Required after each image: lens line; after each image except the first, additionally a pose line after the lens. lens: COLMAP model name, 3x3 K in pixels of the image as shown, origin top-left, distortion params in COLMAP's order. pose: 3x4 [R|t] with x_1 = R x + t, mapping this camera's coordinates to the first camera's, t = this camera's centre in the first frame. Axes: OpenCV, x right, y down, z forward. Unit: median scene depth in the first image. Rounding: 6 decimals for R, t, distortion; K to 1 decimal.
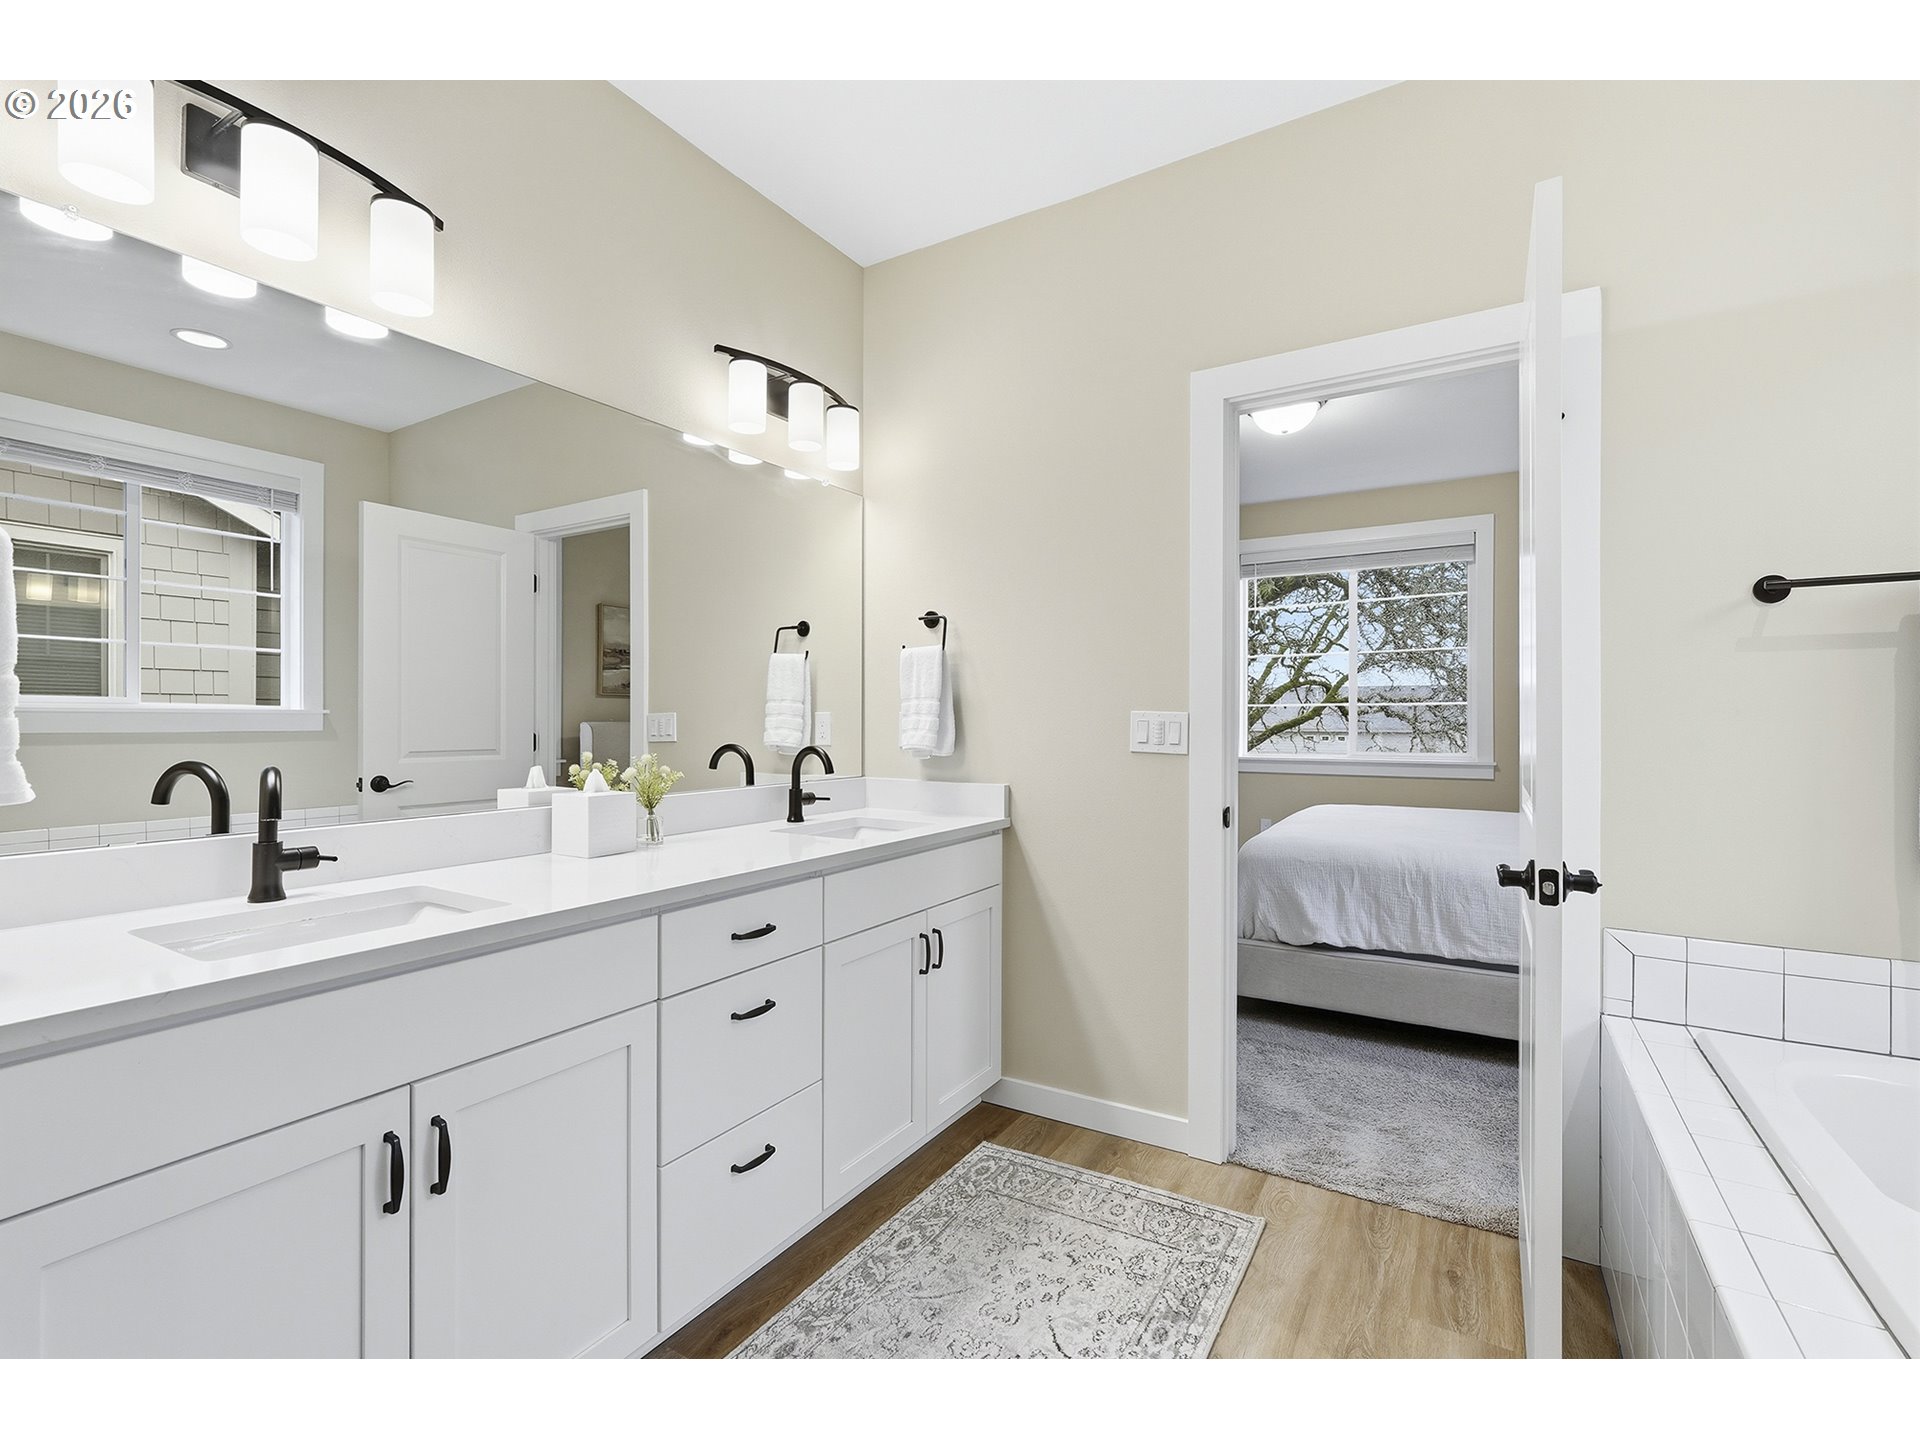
lens RADIAL K [[862.6, 0, 955.8], [0, 862.6, 723.1], [0, 0, 1]] dist [-0.006950, 0.002215]
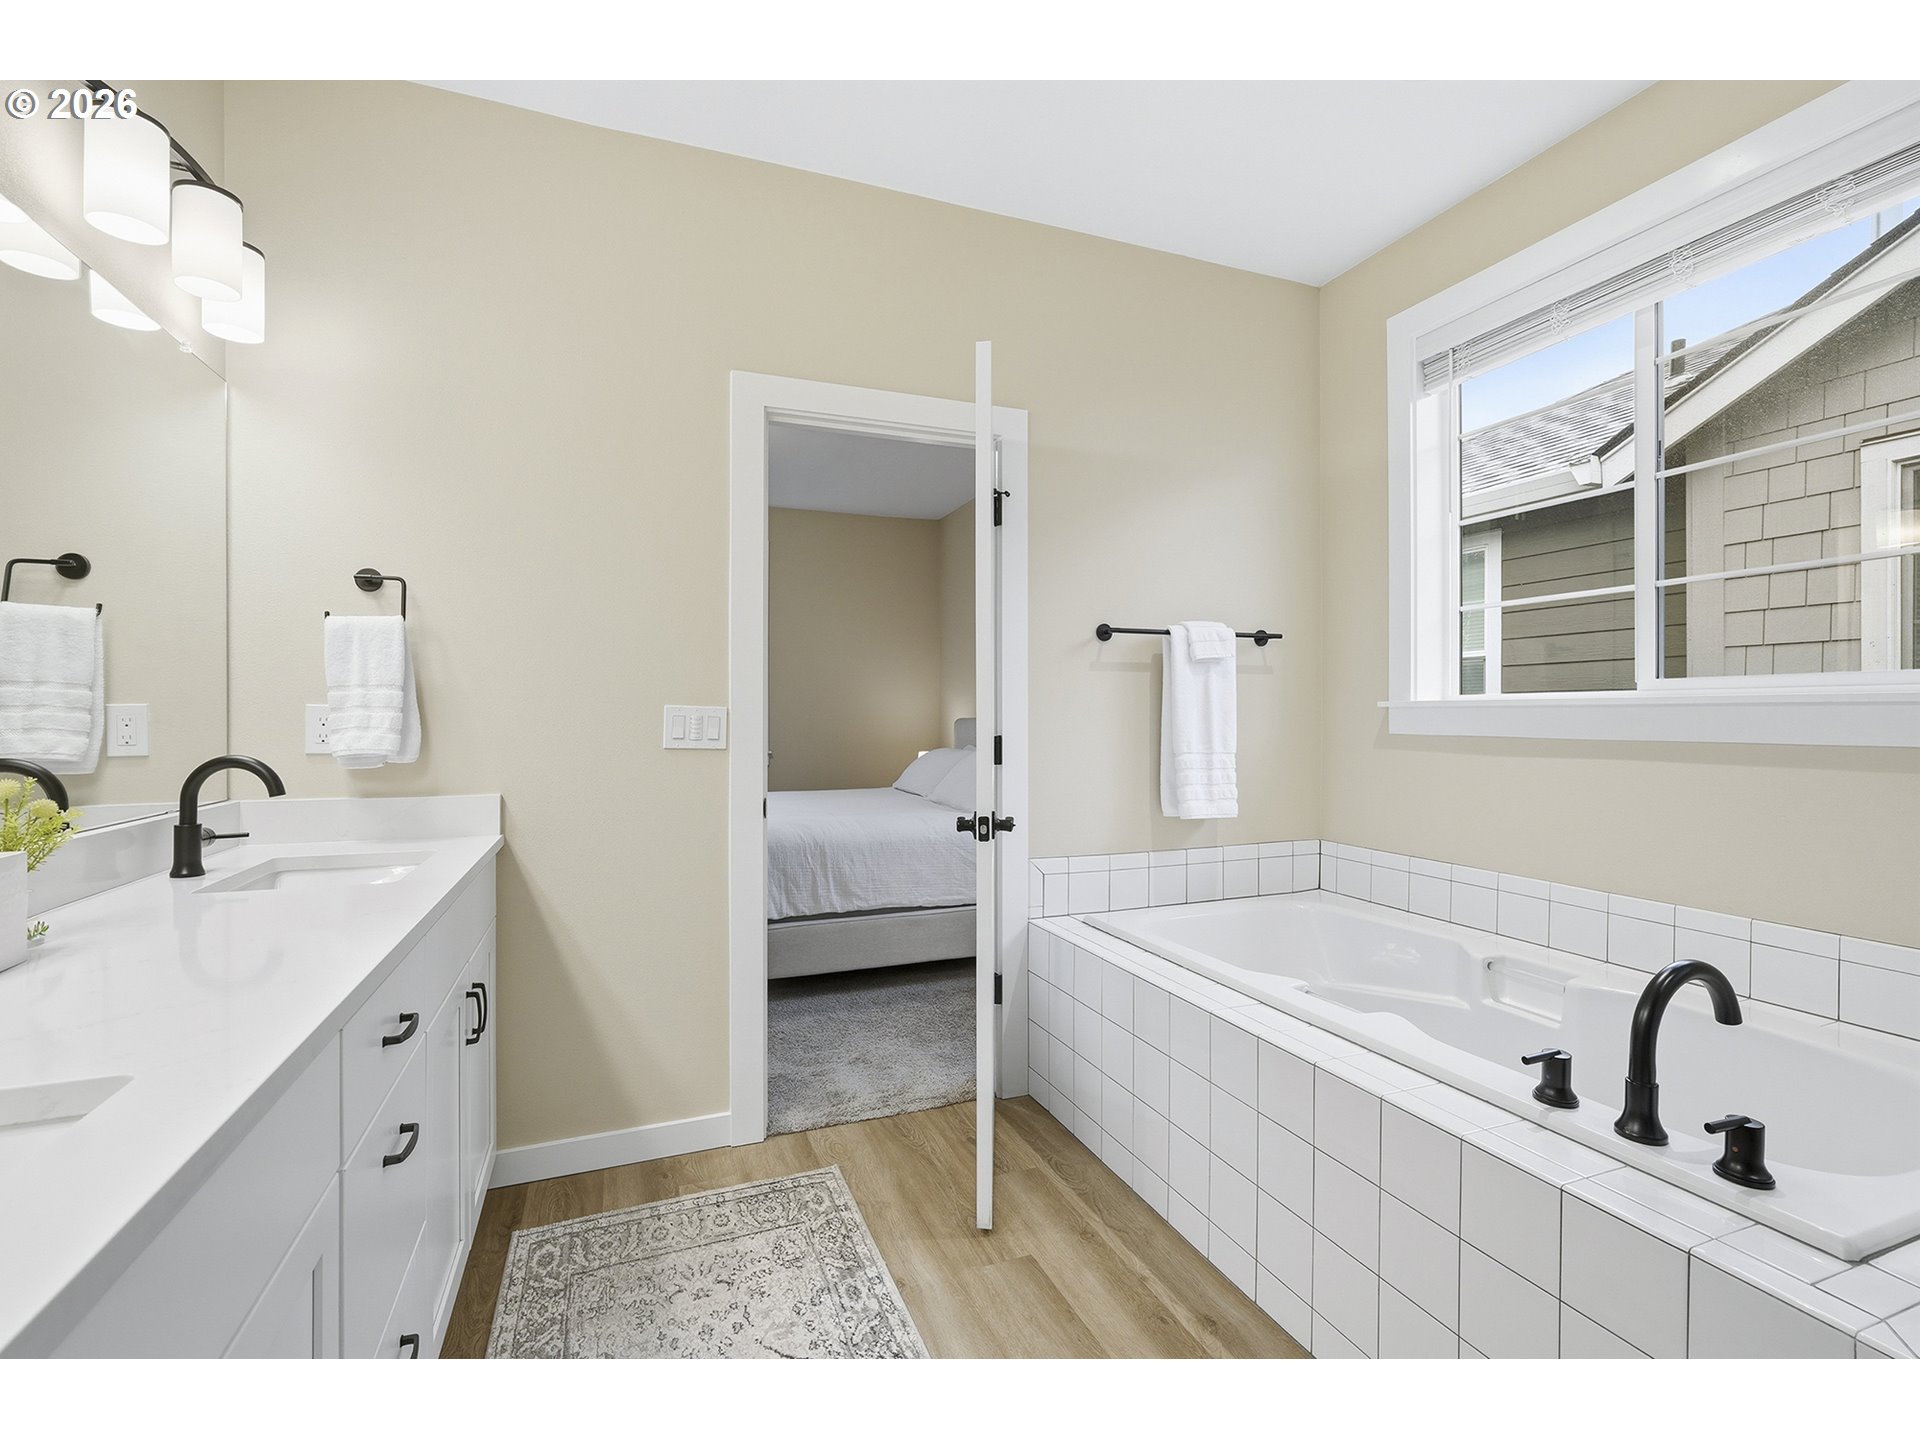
lens RADIAL K [[862.6, 0, 955.7], [0, 862.6, 723.2], [0, 0, 1]] dist [-0.006950, 0.002215]
pose [[0.605582, -0.008500, 0.795737, -0.368932], [0.005762, 0.999964, 0.006297, 0.001281], [-0.795762, 0.000771, 0.605609, 0.178960]]
